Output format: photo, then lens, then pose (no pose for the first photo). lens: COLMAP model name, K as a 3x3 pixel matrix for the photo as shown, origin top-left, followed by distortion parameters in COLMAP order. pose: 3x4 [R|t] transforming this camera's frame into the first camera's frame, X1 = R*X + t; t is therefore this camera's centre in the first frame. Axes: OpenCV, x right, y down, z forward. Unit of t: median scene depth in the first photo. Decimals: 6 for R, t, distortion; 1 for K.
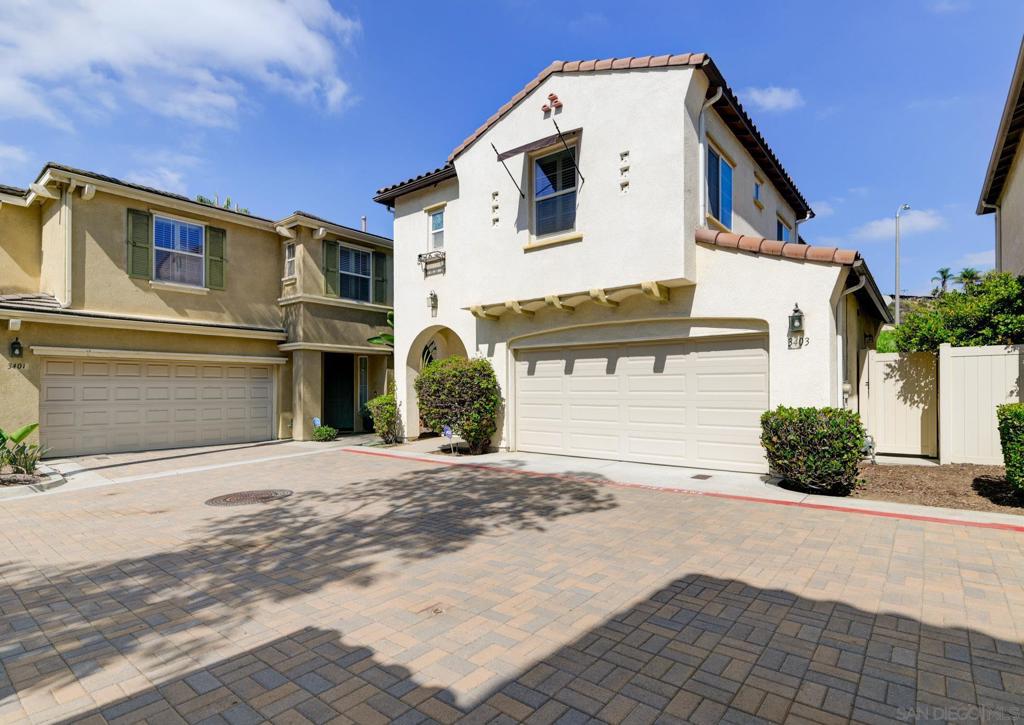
lens RADIAL K [[519.3, 0, 512.3], [0, 519.3, 386.2], [0, 0, 1]] dist [-0.001331, -0.000197]
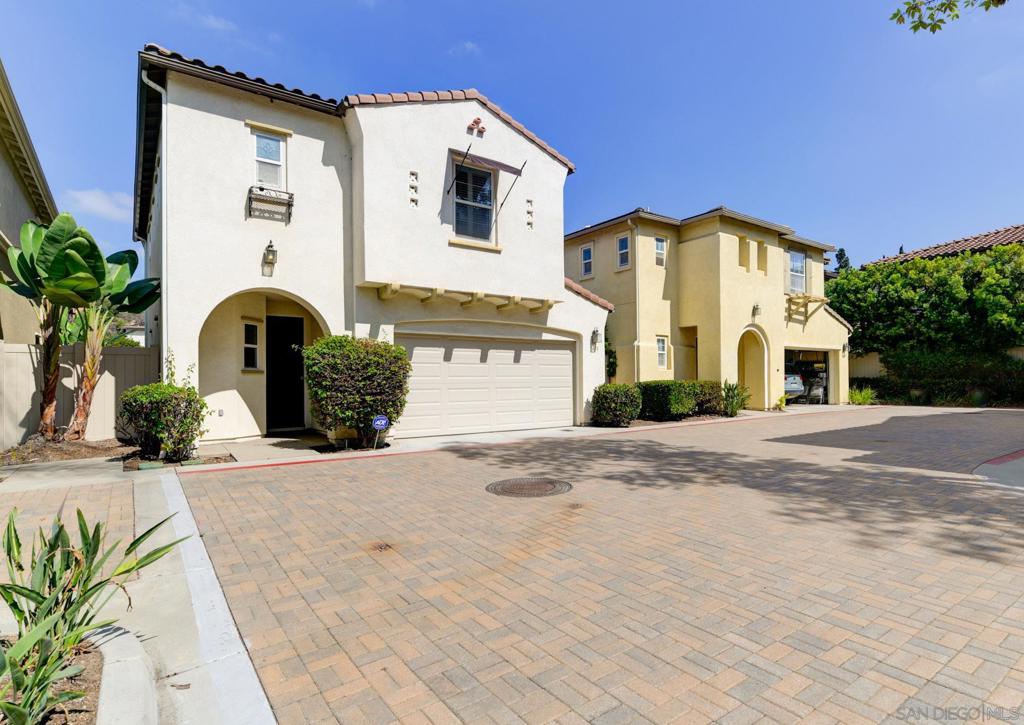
lens RADIAL K [[534.1, 0, 512.0], [0, 534.1, 362.5], [0, 0, 1]] dist [0.001440, 0.000111]
pose [[0.268788, 0.026126, 0.962845, -1.008978], [-0.000136, 0.999633, -0.027086, 0.010844], [-0.963199, 0.007149, 0.268693, 0.600395]]
